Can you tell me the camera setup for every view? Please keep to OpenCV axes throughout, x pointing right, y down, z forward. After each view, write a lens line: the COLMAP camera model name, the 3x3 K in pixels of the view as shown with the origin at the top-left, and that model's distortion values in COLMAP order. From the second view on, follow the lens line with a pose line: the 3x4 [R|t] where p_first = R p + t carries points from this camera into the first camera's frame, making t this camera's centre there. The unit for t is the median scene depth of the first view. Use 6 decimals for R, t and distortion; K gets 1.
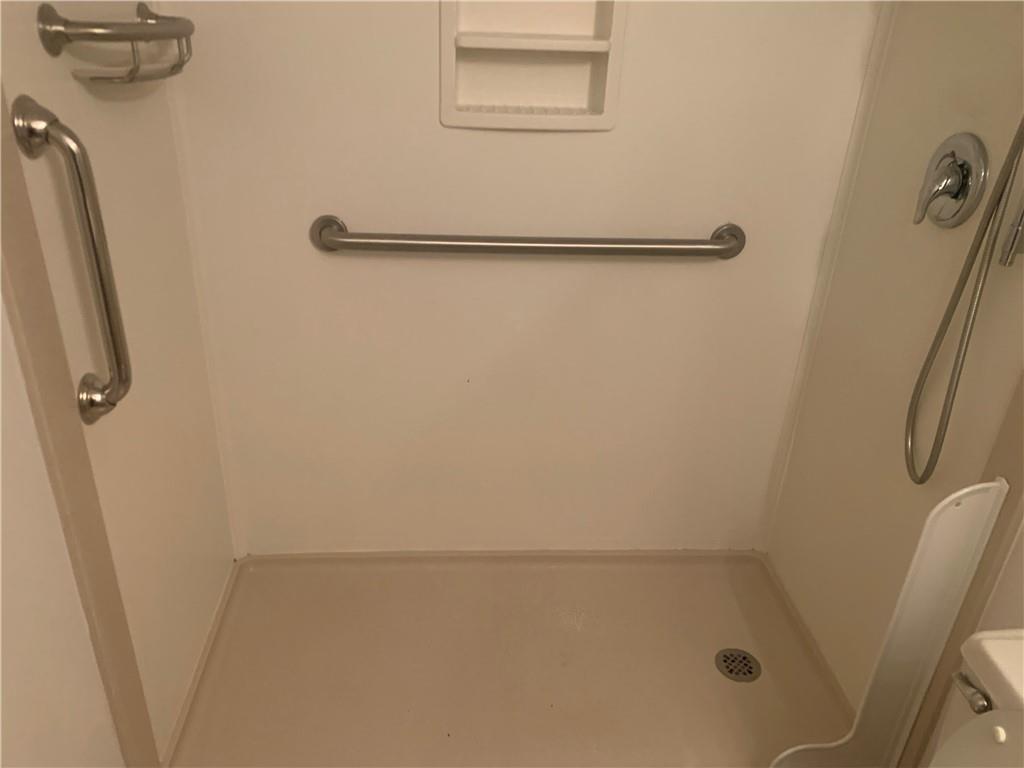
lens RADIAL K [[776.1, 0, 490.8], [0, 776.1, 408.5], [0, 0, 1]] dist [0.027186, -0.057975]
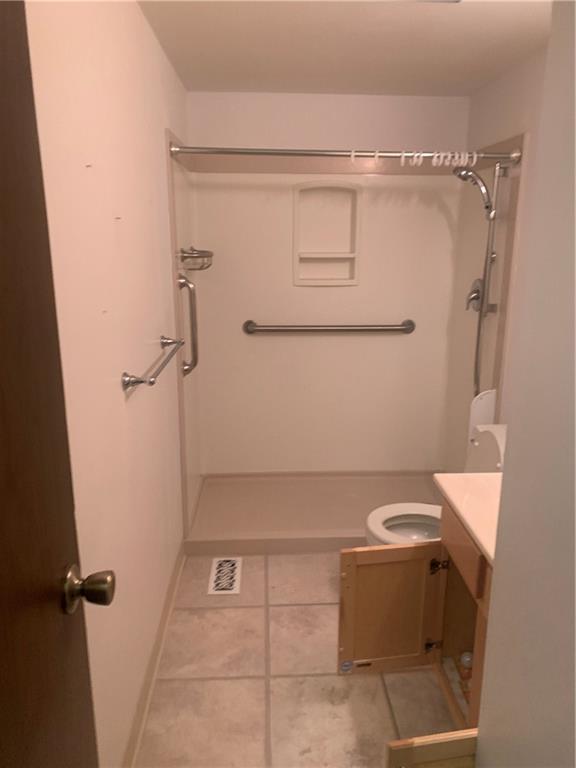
lens RADIAL K [[582.1, 0, 288.7], [0, 582.1, 383.1], [0, 0, 1]] dist [0.027186, -0.057975]
pose [[0.999268, -0.027060, -0.027035, -0.036284], [0.020151, 0.973159, -0.229249, 0.418391], [0.032513, 0.228537, 0.972992, -0.861367]]
